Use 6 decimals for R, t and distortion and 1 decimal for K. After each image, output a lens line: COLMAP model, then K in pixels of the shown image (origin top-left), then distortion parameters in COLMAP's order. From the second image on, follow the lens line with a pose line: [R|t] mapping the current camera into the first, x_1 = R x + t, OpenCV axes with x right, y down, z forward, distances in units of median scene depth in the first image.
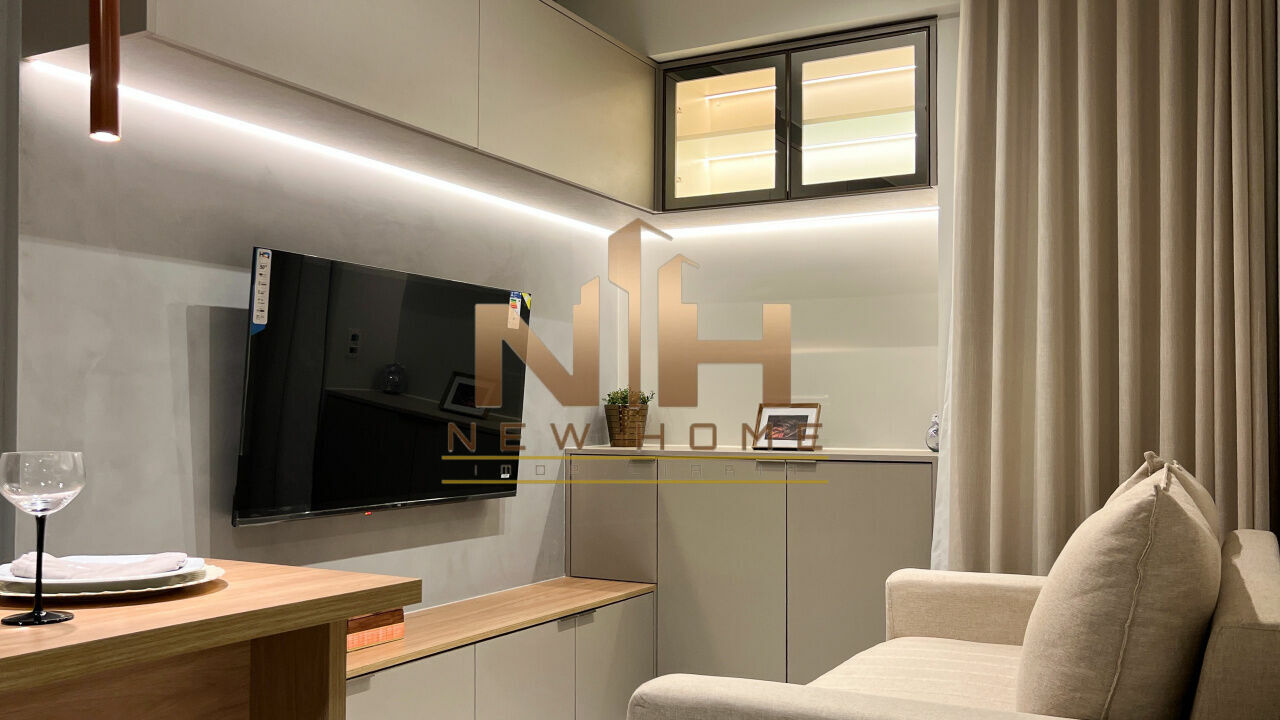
lens RADIAL K [[1123.6, 0, 641.3], [0, 1123.6, 392.1], [0, 0, 1]] dist [0.008564, 0.009292]
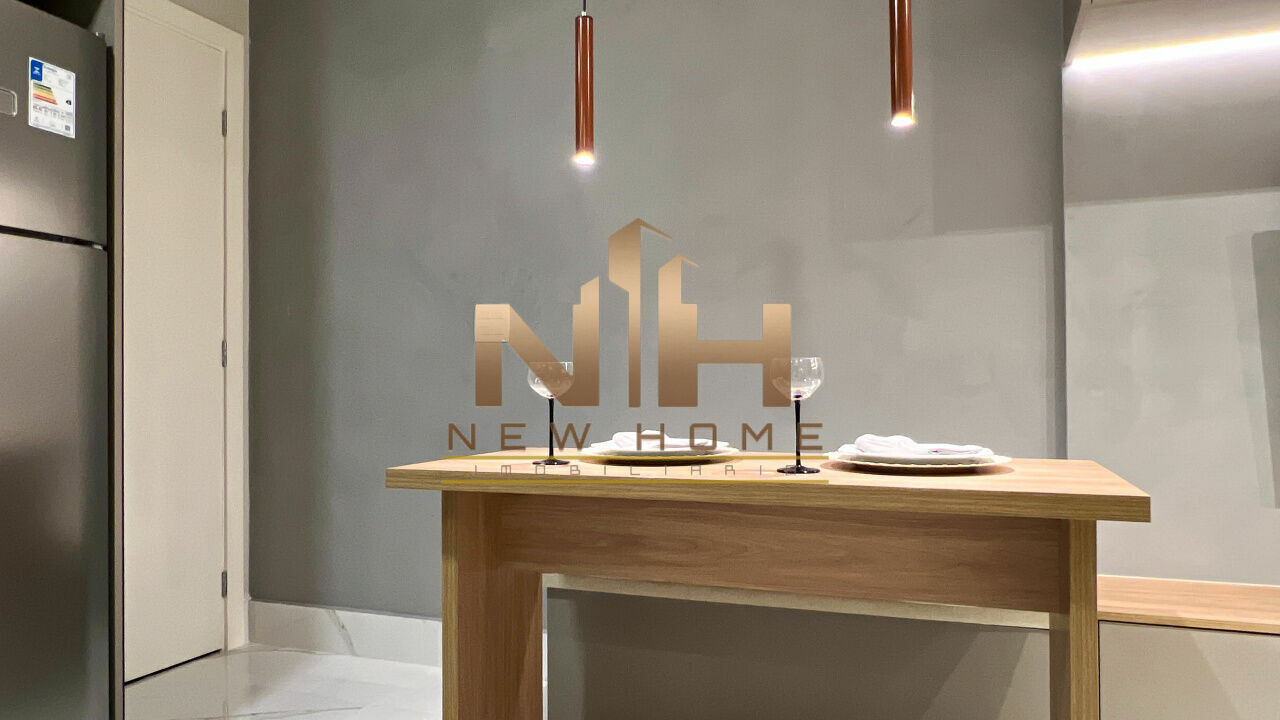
lens RADIAL K [[844.0, 0, 649.1], [0, 844.0, 375.0], [0, 0, 1]] dist [0.004307, -0.000138]
pose [[0.126971, -0.021479, -0.991674, 0.245021], [0.031303, 0.999354, -0.017638, 0.041075], [0.991412, -0.028803, 0.127562, 0.308028]]
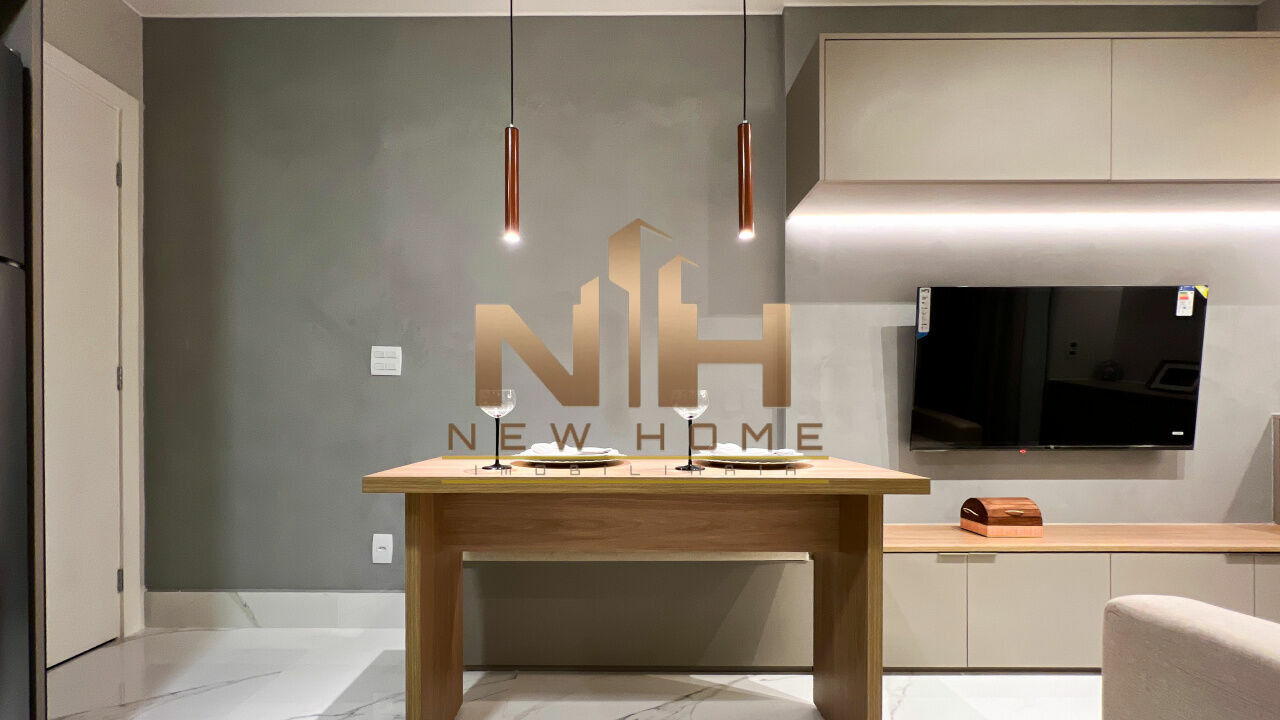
lens RADIAL K [[527.6, 0, 618.5], [0, 527.6, 414.0], [0, 0, 1]] dist [-0.000494, 0.000082]
pose [[0.469972, -0.003695, -0.882674, 0.127118], [0.022333, 0.999721, 0.007706, 0.040346], [0.882399, -0.023335, 0.469923, 0.192239]]
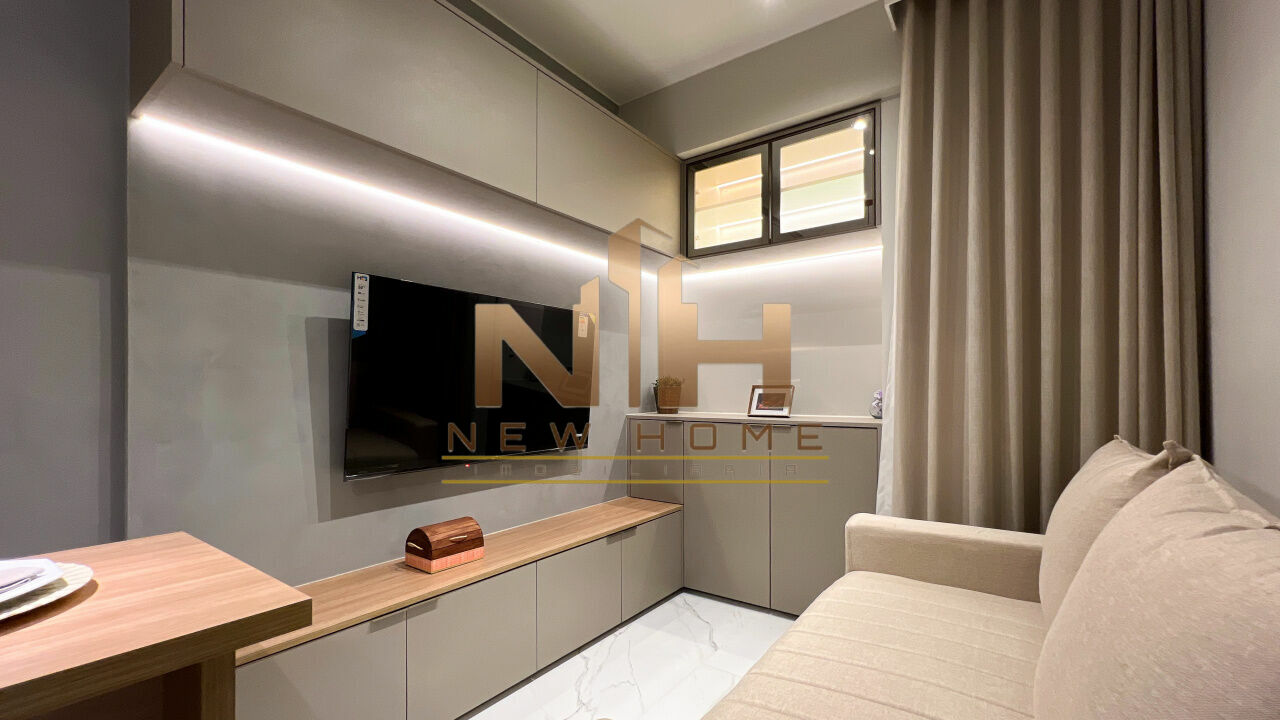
lens RADIAL K [[524.2, 0, 642.3], [0, 524.2, 390.0], [0, 0, 1]] dist [0.002741, 0.000381]
pose [[0.991524, -0.006345, -0.129771, 0.064798], [0.008957, 0.999769, 0.019556, 0.001158], [0.129617, -0.020553, 0.991351, 0.371034]]
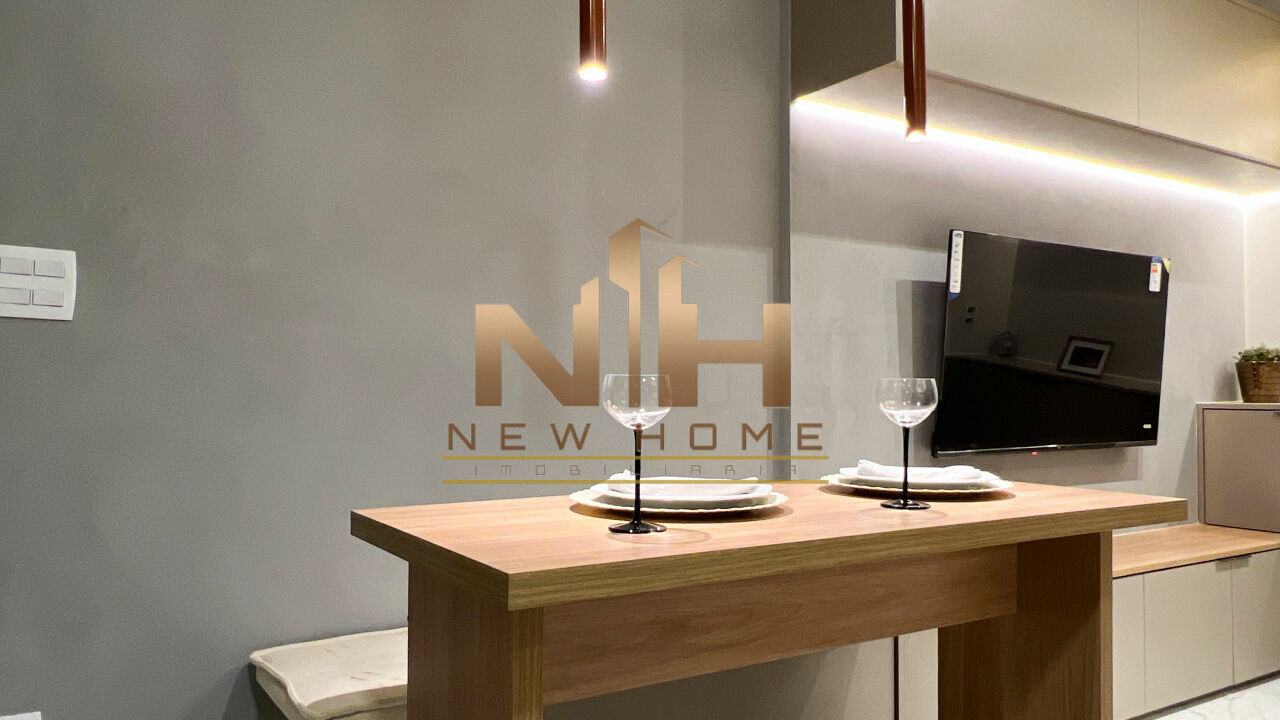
lens RADIAL K [[938.1, 0, 642.8], [0, 938.1, 367.0], [0, 0, 1]] dist [-0.000683, -0.001043]
pose [[0.872700, -0.015056, -0.488025, -0.122425], [0.013216, 0.999887, -0.007215, 0.020245], [0.488078, -0.000153, 0.872800, -0.044971]]
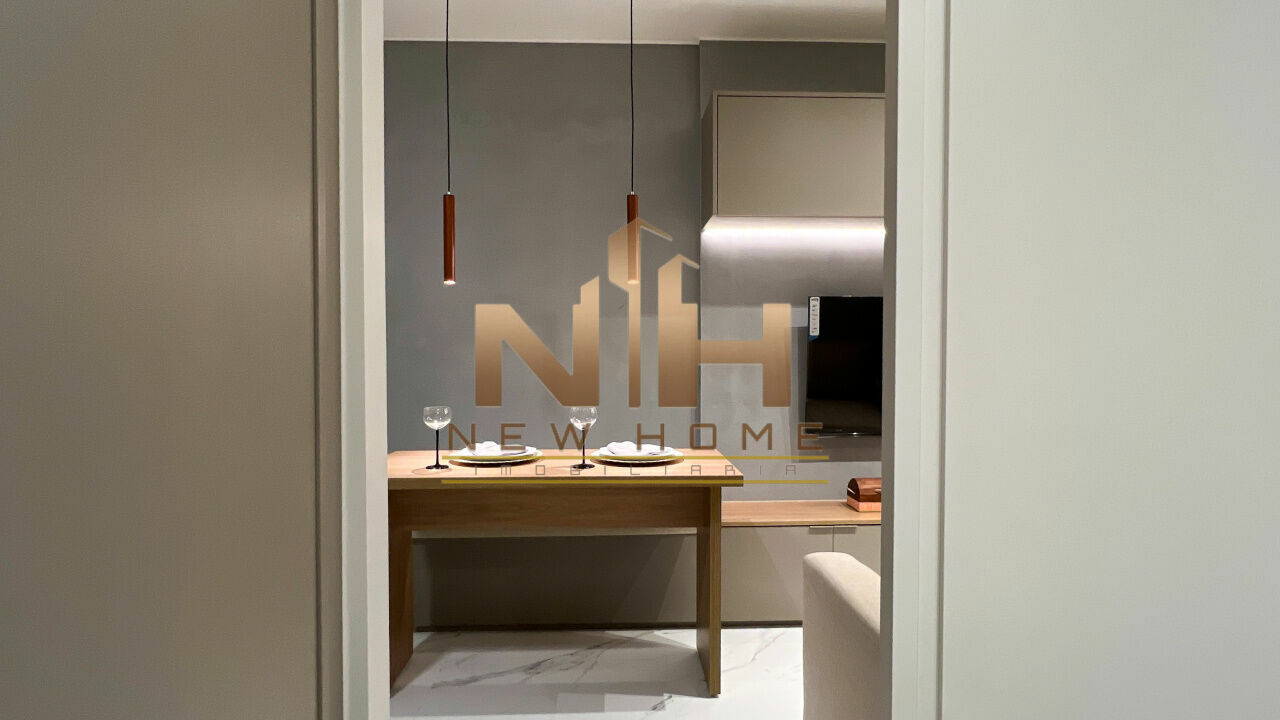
lens RADIAL K [[677.4, 0, 640.0], [0, 677.4, 360.0], [0, 0, 1]] dist [0.000370, 0.000019]
pose [[0.504218, 0.004674, -0.863564, 0.459527], [0.026721, 0.999422, 0.021011, -0.044345], [0.863163, -0.033670, 0.503802, 0.126637]]
